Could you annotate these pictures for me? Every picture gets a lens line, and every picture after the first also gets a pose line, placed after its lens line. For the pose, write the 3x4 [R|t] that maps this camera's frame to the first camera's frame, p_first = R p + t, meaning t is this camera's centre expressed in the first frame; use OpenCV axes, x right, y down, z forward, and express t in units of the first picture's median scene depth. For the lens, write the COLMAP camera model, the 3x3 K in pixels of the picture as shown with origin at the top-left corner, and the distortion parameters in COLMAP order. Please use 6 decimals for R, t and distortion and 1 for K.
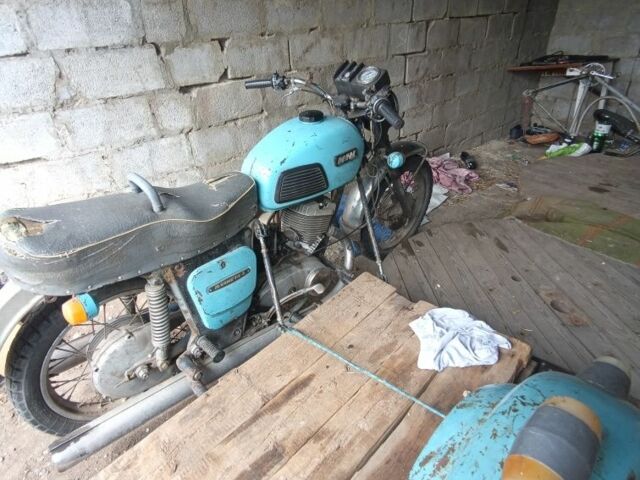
lens RADIAL K [[399.7, 0, 320.0], [0, 399.7, 240.0], [0, 0, 1]] dist [0.000207, 0.035613]
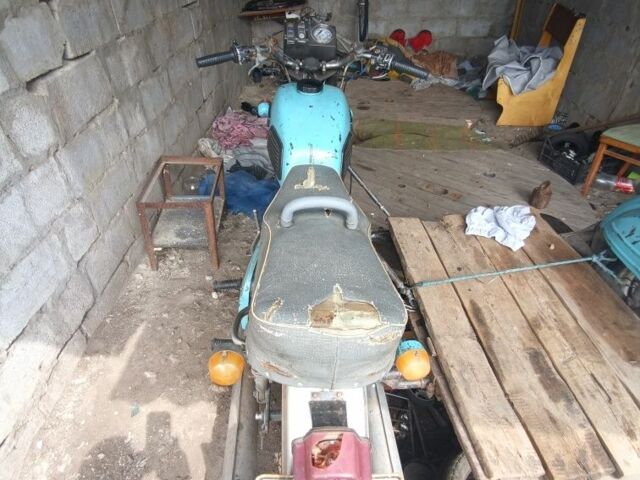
lens RADIAL K [[399.7, 0, 320.0], [0, 399.7, 240.0], [0, 0, 1]] dist [0.000207, 0.035613]
pose [[0.642311, -0.430591, 0.634057, -0.670717], [0.356985, 0.900131, 0.249652, -0.189552], [-0.678232, 0.065995, 0.731878, 0.298430]]
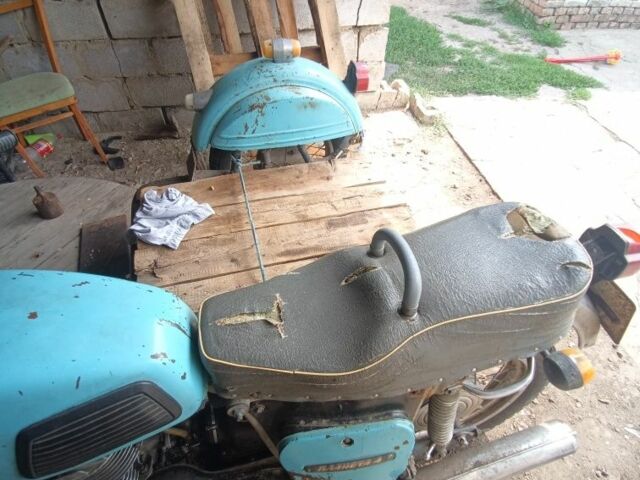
lens RADIAL K [[399.7, 0, 320.0], [0, 399.7, 240.0], [0, 0, 1]] dist [0.000207, 0.035613]
pose [[-0.879229, -0.301942, 0.368494, -0.384262], [0.271473, 0.318076, 0.908366, -0.510042], [-0.391483, 0.898698, -0.197693, 0.796108]]
